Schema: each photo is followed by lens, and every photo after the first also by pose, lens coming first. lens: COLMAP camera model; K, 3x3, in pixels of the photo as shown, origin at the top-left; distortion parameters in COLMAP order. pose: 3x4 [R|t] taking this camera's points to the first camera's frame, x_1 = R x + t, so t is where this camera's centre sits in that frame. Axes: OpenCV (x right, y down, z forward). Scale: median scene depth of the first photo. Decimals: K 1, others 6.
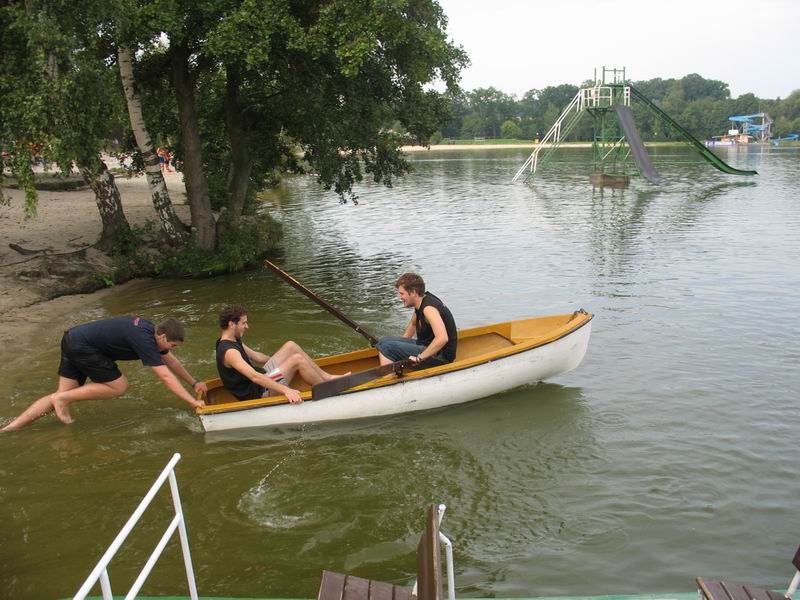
lens RADIAL K [[840.3, 0, 400.0], [0, 840.3, 300.0], [0, 0, 1]] dist [-0.191473, 0.231803]
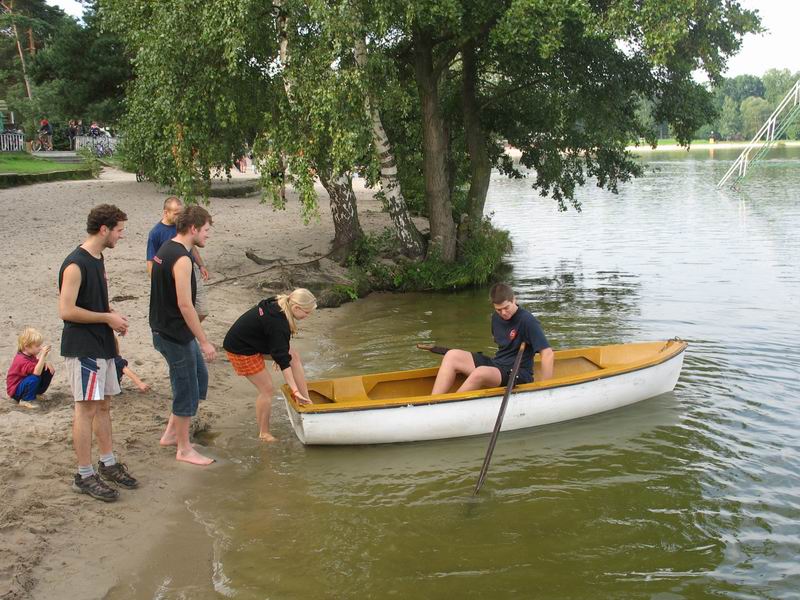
lens RADIAL K [[936.6, 0, 400.0], [0, 936.6, 300.0], [0, 0, 1]] dist [-0.172617, 0.224969]
pose [[0.987908, 0.007887, -0.154838, -0.090815], [-0.011295, 0.999713, -0.021141, 0.003017], [0.154627, 0.022634, 0.987714, -0.007504]]
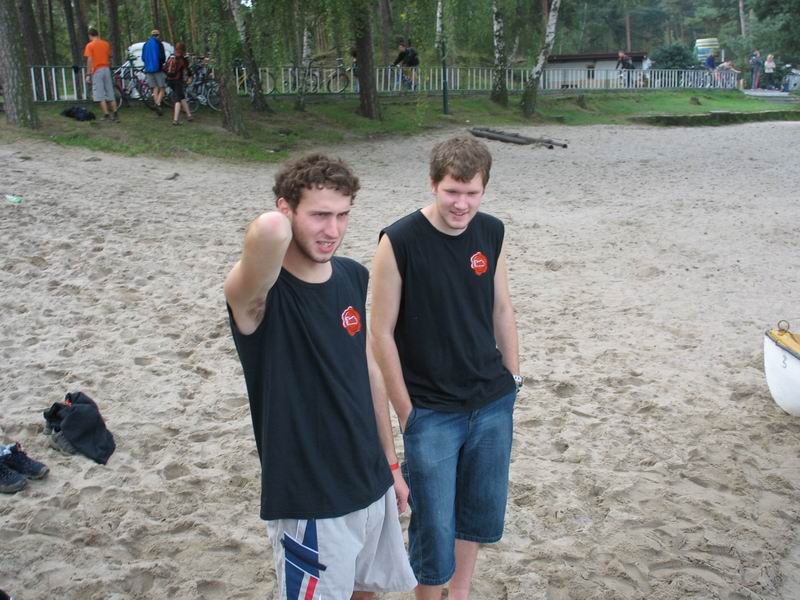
lens RADIAL K [[936.6, 0, 400.0], [0, 936.6, 300.0], [0, 0, 1]] dist [-0.172617, 0.224969]
pose [[0.641045, 0.151755, -0.752351, -0.126561], [-0.124985, 0.987813, 0.092755, 0.001897], [0.757258, 0.034572, 0.652200, 0.008414]]
